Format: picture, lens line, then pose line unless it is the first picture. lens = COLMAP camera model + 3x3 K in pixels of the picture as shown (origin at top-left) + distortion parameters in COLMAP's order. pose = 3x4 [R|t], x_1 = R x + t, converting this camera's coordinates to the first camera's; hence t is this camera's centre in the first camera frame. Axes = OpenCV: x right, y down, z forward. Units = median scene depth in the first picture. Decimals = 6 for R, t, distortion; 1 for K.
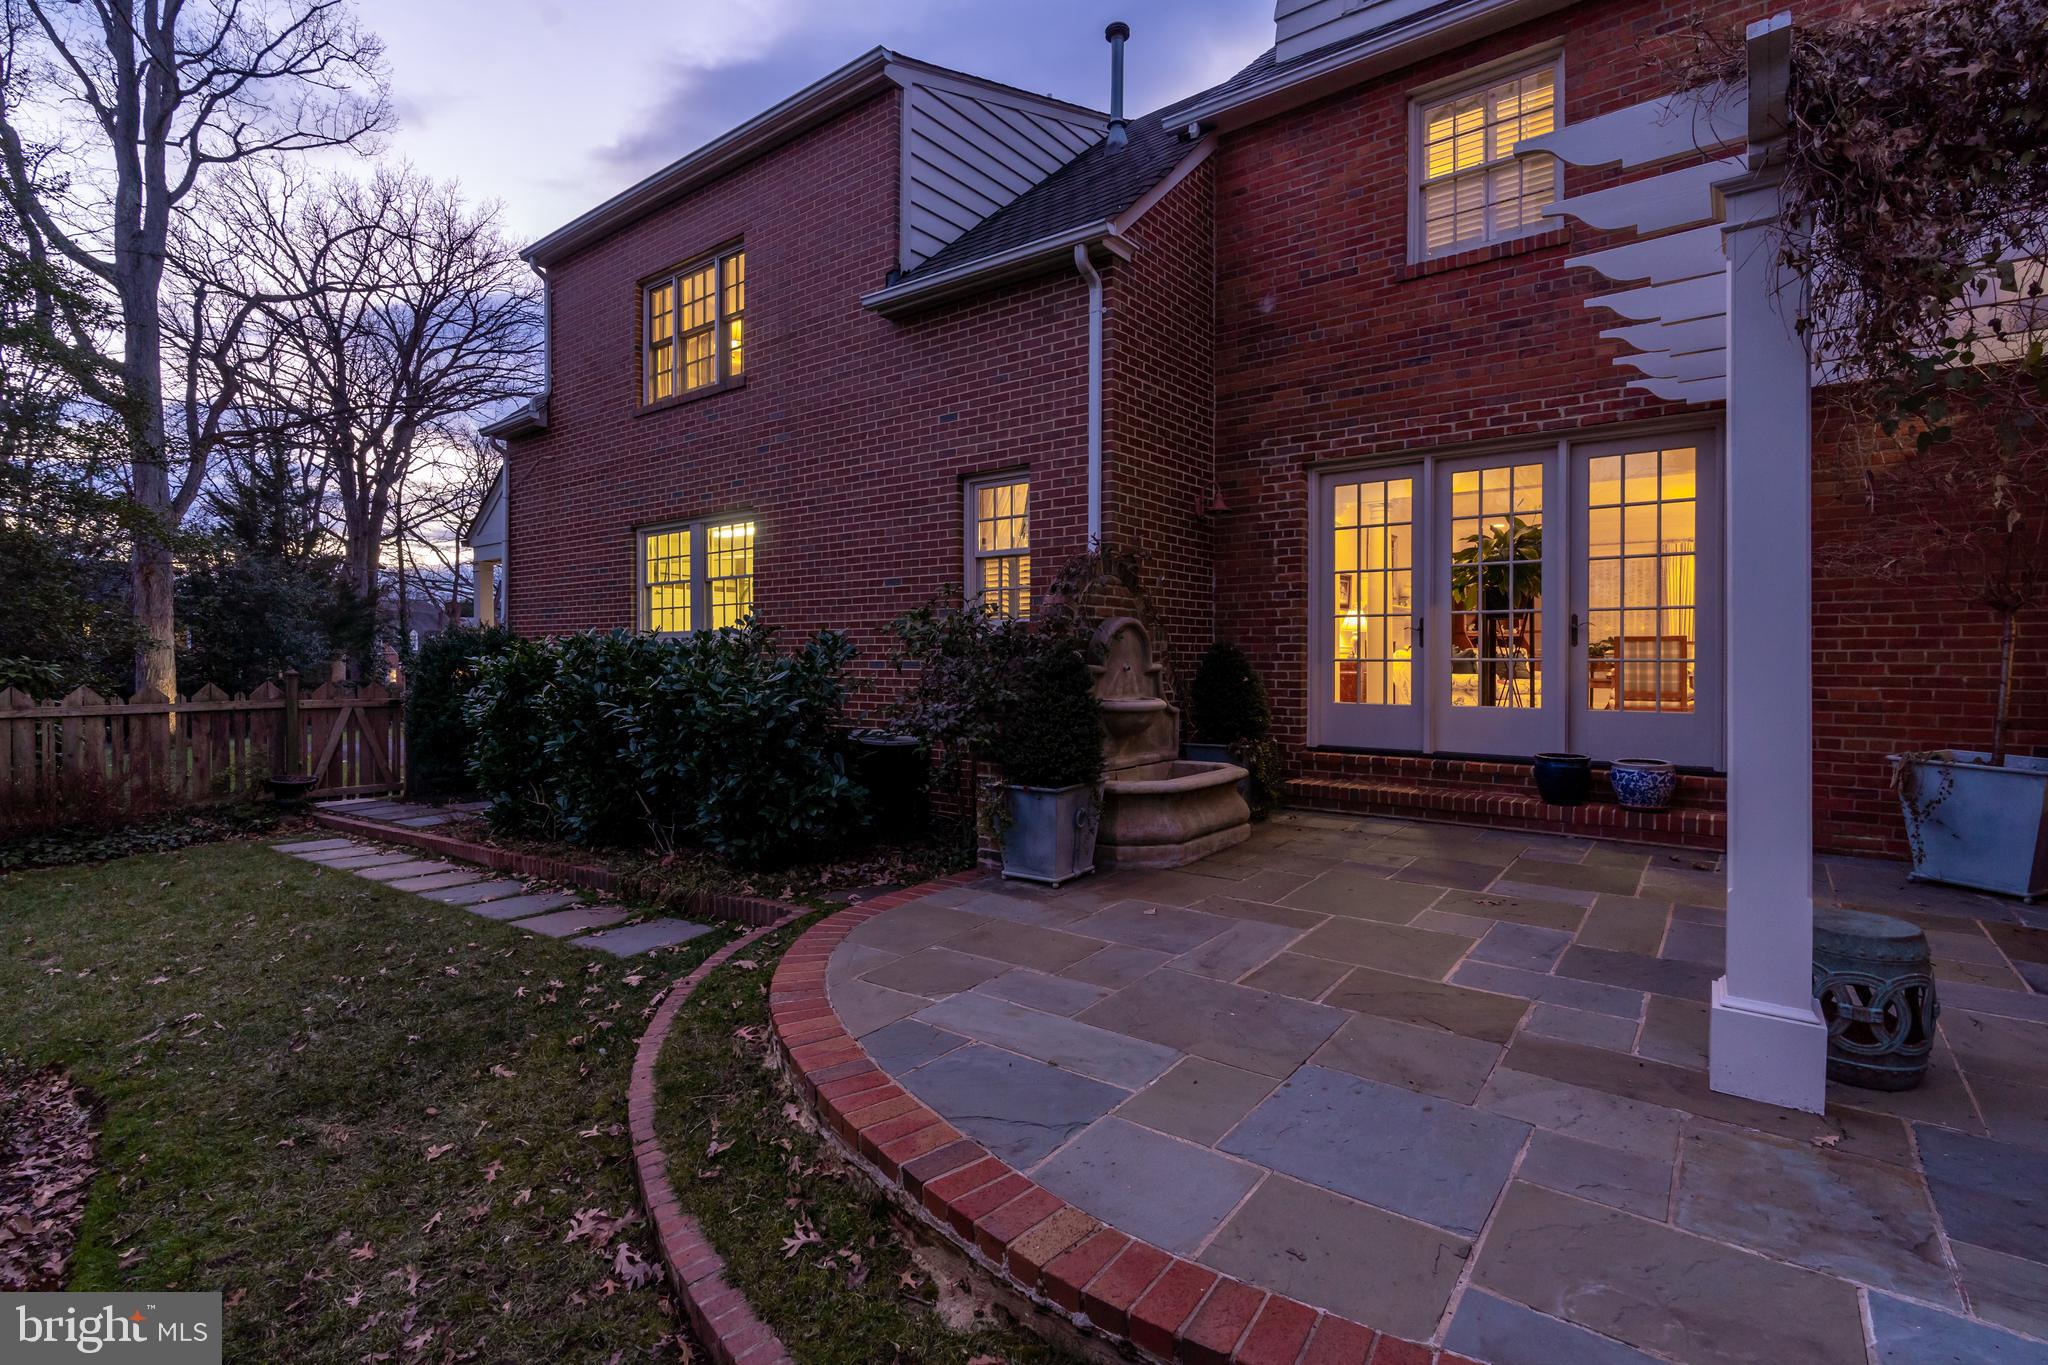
lens RADIAL K [[979.3, 0, 1024.0], [0, 979.3, 682.5], [0, 0, 1]] dist [-0.010458, 0.001127]
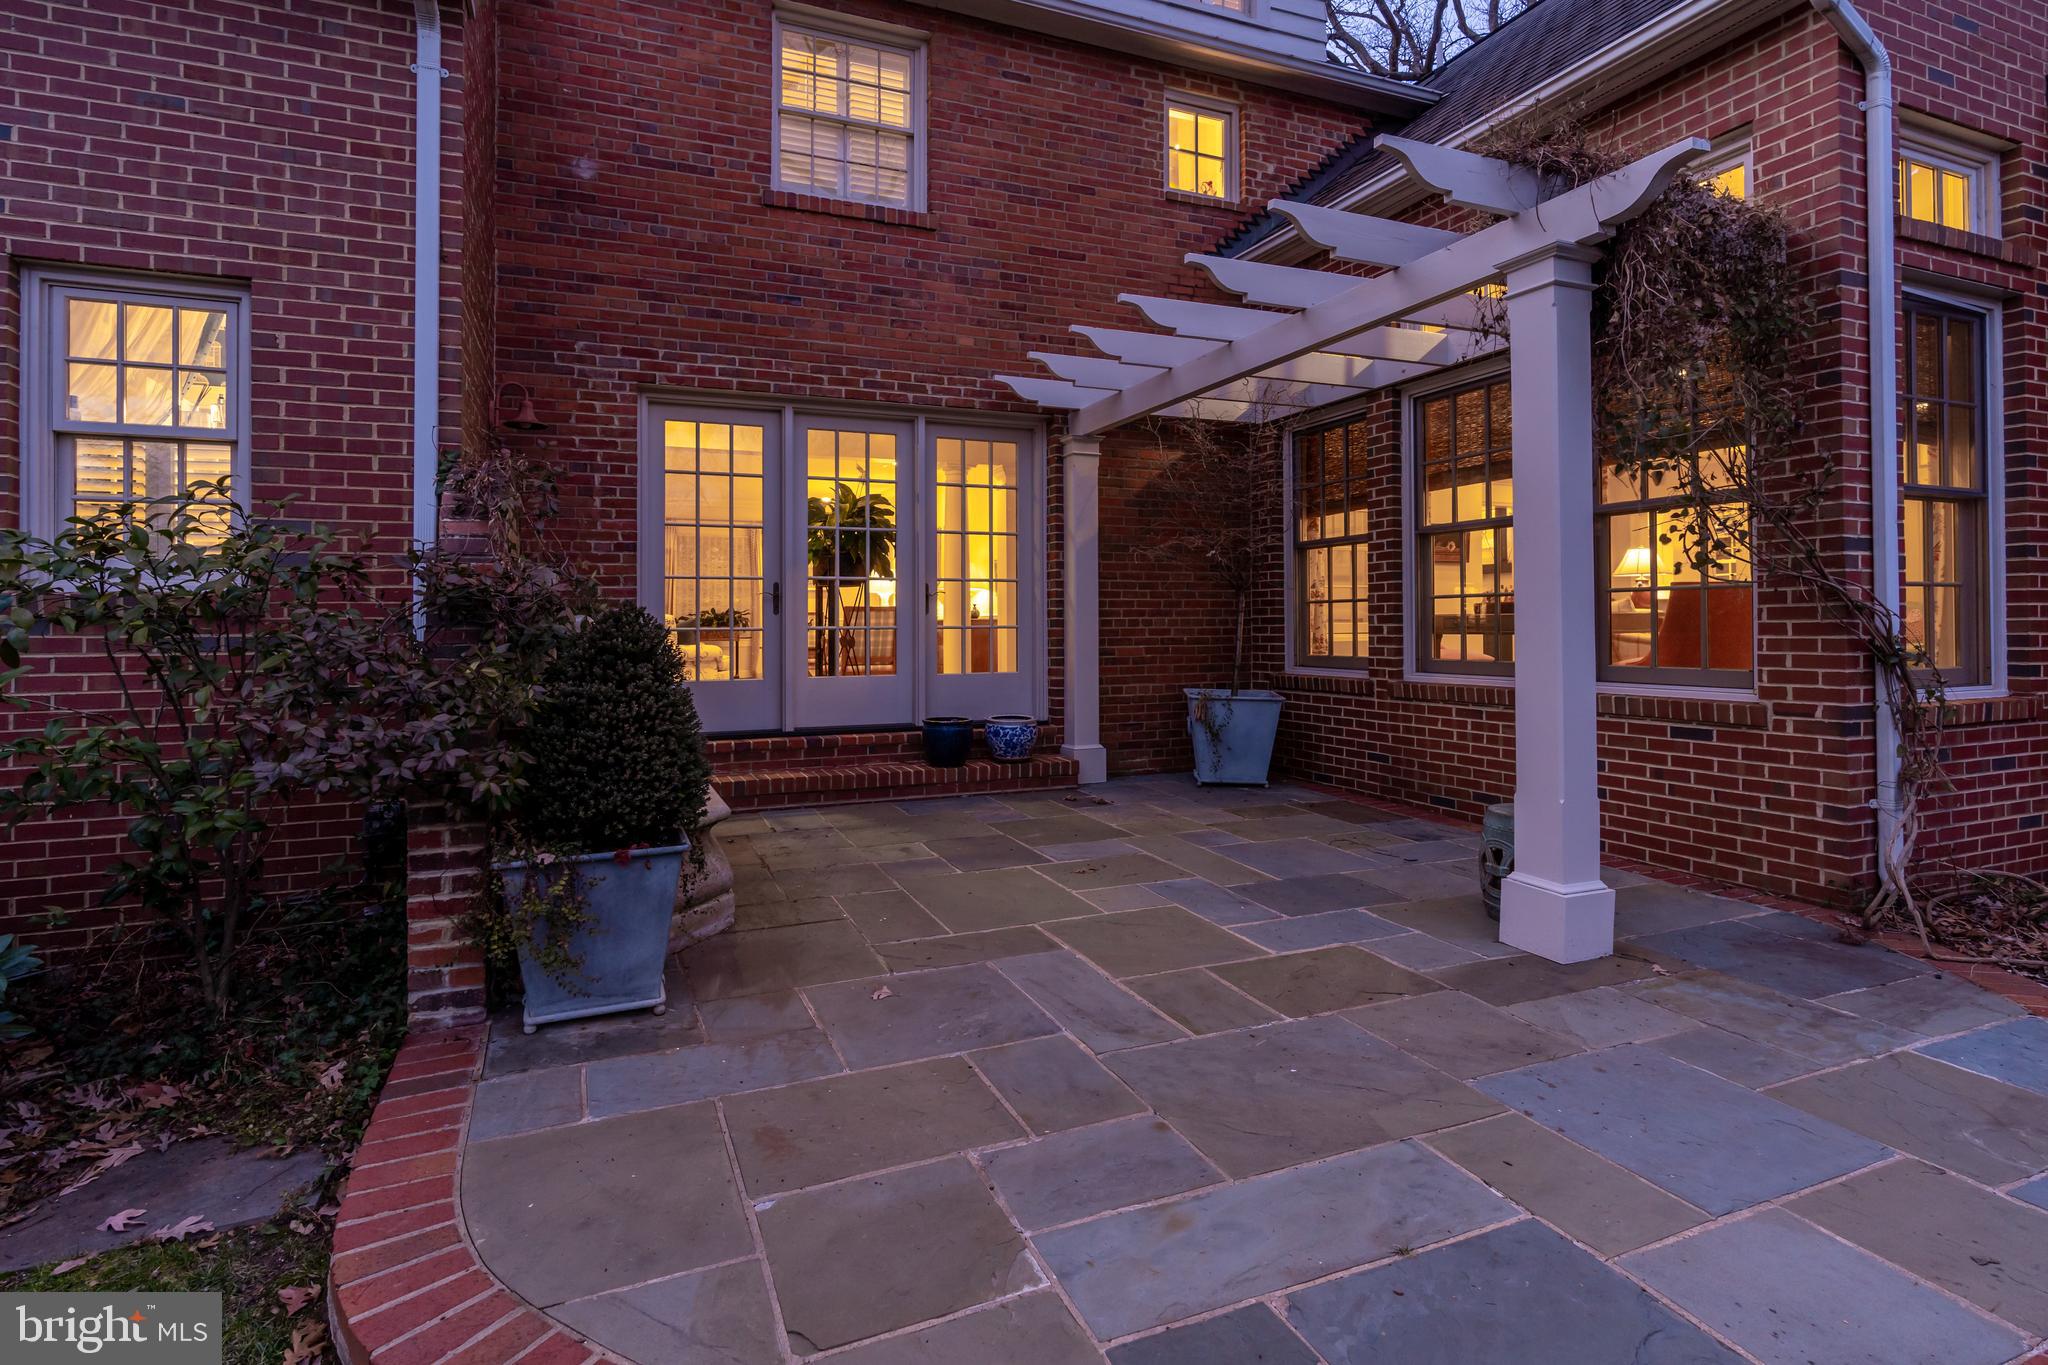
lens RADIAL K [[962.4, 0, 1021.2], [0, 962.4, 627.8], [0, 0, 1]] dist [-0.007599, 0.001840]
pose [[0.487219, -0.004950, 0.873266, -0.294760], [0.030289, 0.999478, -0.011234, -0.008051], [-0.872754, 0.031923, 0.487115, 0.416677]]
